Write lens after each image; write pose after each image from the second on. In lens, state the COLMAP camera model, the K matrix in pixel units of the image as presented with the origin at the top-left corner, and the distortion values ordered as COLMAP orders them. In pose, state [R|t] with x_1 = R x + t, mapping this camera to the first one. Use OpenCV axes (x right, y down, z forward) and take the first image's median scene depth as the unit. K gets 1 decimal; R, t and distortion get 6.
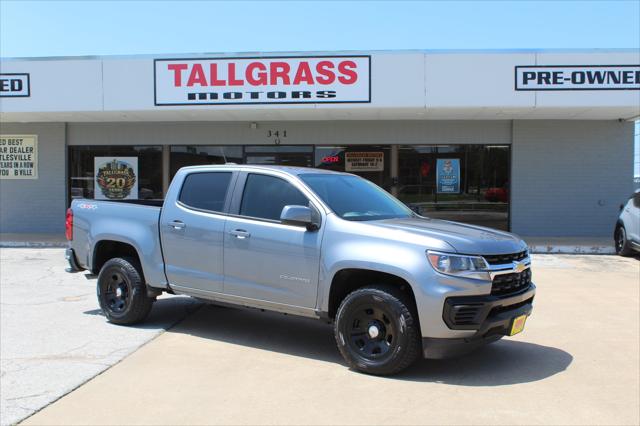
lens RADIAL K [[701.3, 0, 317.1], [0, 701.3, 194.0], [0, 0, 1]] dist [-0.125157, 0.222448]
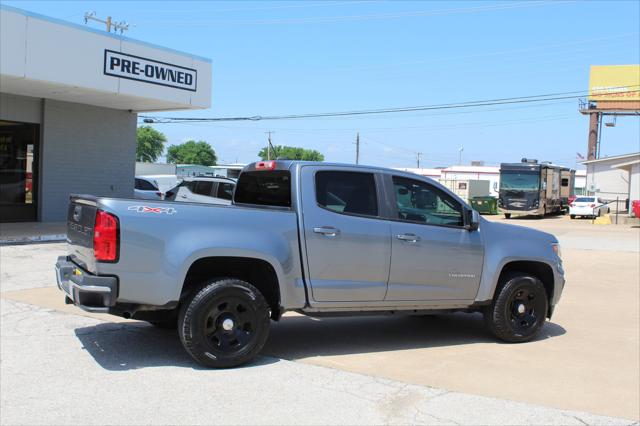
lens RADIAL K [[701.3, 0, 317.1], [0, 701.3, 194.0], [0, 0, 1]] dist [-0.125157, 0.222448]
pose [[0.448328, 0.000660, 0.893869, -0.446468], [-0.034919, 0.999249, 0.016775, -0.007487], [-0.893187, -0.038734, 0.448014, 0.285000]]
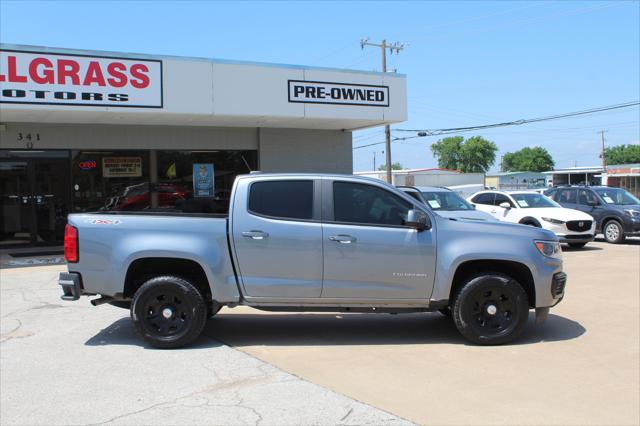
lens RADIAL K [[701.3, 0, 317.1], [0, 701.3, 194.0], [0, 0, 1]] dist [-0.125157, 0.222448]
pose [[0.817457, -0.024868, 0.575453, -0.316538], [0.027129, 0.999621, 0.004662, -0.007113], [-0.575351, 0.011801, 0.817822, 0.066250]]
